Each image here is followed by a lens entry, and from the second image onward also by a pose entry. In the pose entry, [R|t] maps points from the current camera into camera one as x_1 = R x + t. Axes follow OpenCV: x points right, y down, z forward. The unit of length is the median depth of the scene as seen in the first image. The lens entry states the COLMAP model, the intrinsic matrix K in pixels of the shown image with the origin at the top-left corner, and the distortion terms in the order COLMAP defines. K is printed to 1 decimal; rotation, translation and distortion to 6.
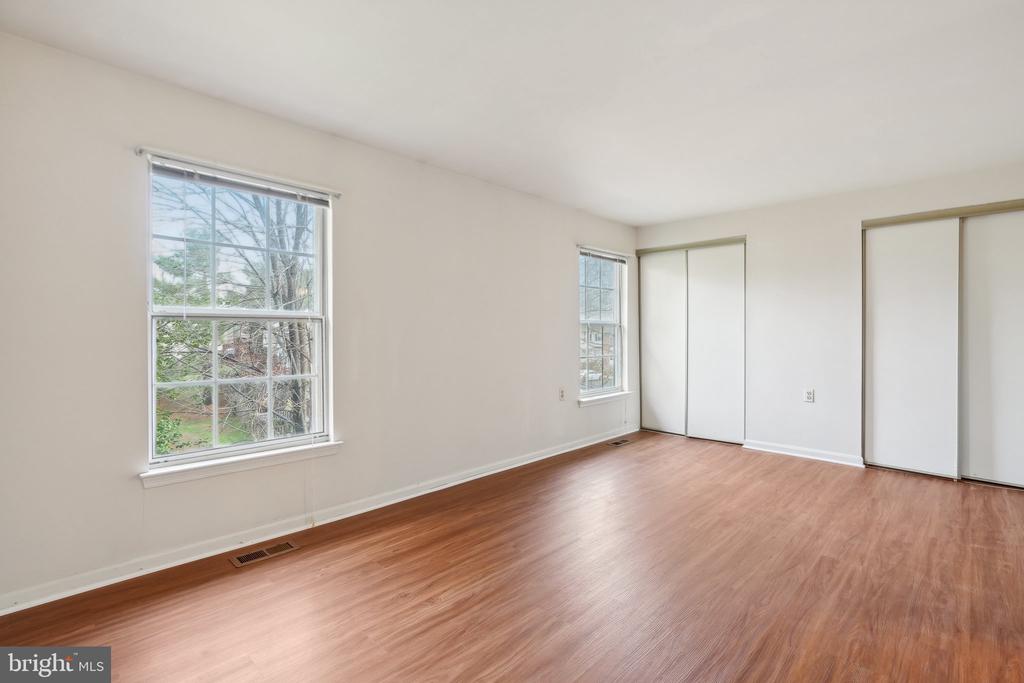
lens RADIAL K [[474.8, 0, 511.5], [0, 474.8, 334.4], [0, 0, 1]] dist [-0.019718, 0.002877]
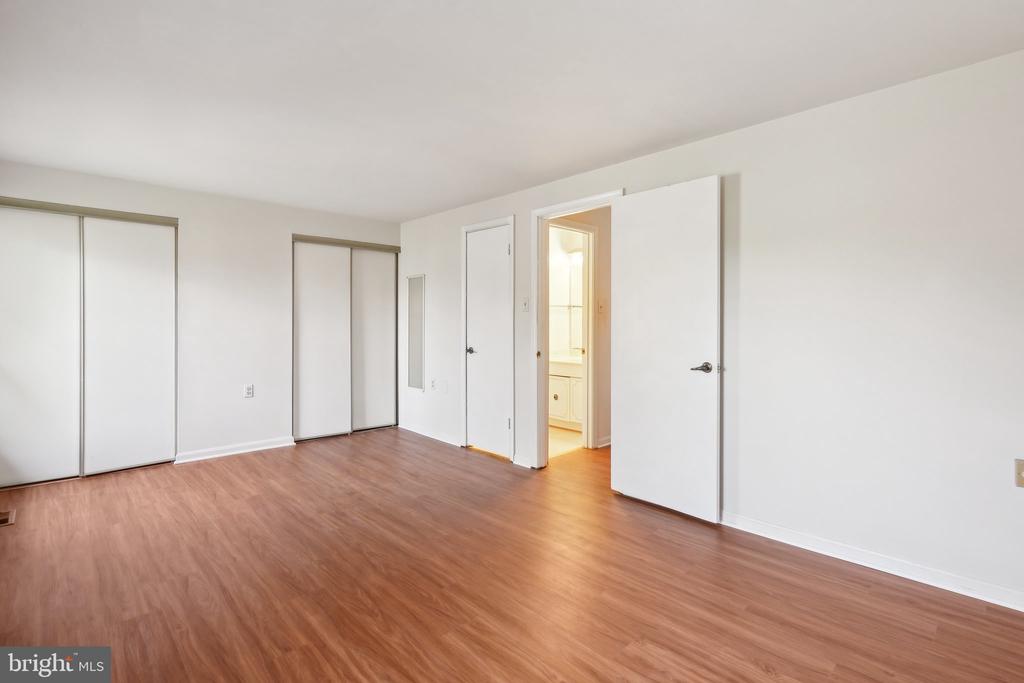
lens RADIAL K [[474.8, 0, 507.3], [0, 474.8, 340.5], [0, 0, 1]] dist [-0.019718, 0.002877]
pose [[0.027110, -0.033376, 0.999075, -0.439180], [0.010175, 0.999400, 0.033110, -0.011127], [-0.999581, 0.009268, 0.027433, 0.467757]]
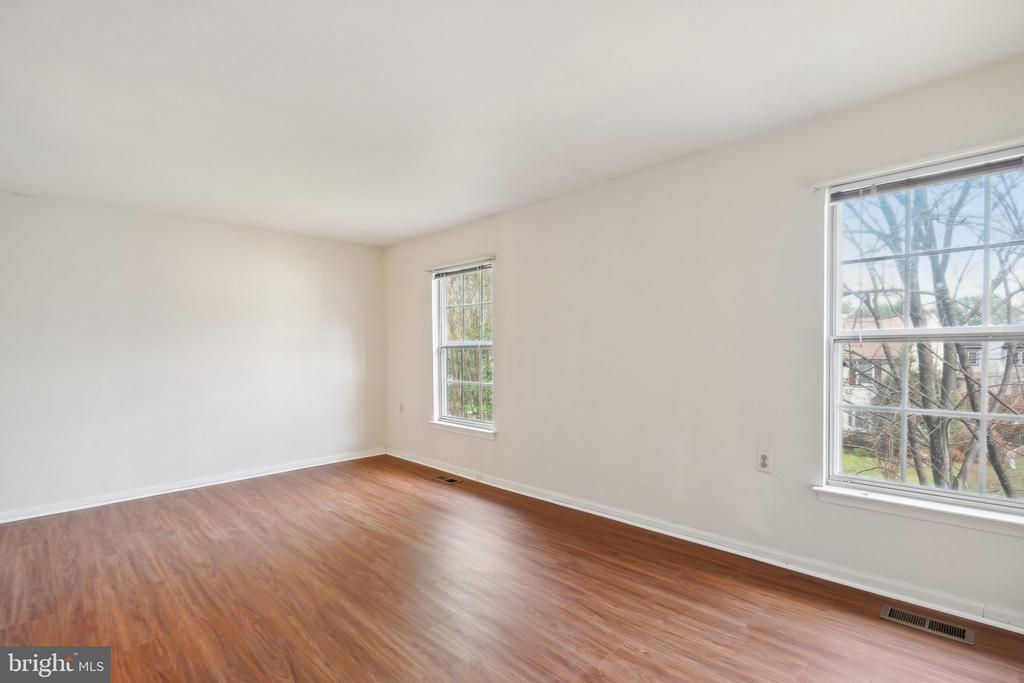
lens RADIAL K [[474.8, 0, 511.2], [0, 474.8, 345.4], [0, 0, 1]] dist [-0.019718, 0.002877]
pose [[0.001663, -0.006390, -0.999978, 0.862668], [-0.005591, 0.999964, -0.006399, -0.019543], [0.999983, 0.005601, 0.001627, 0.853385]]
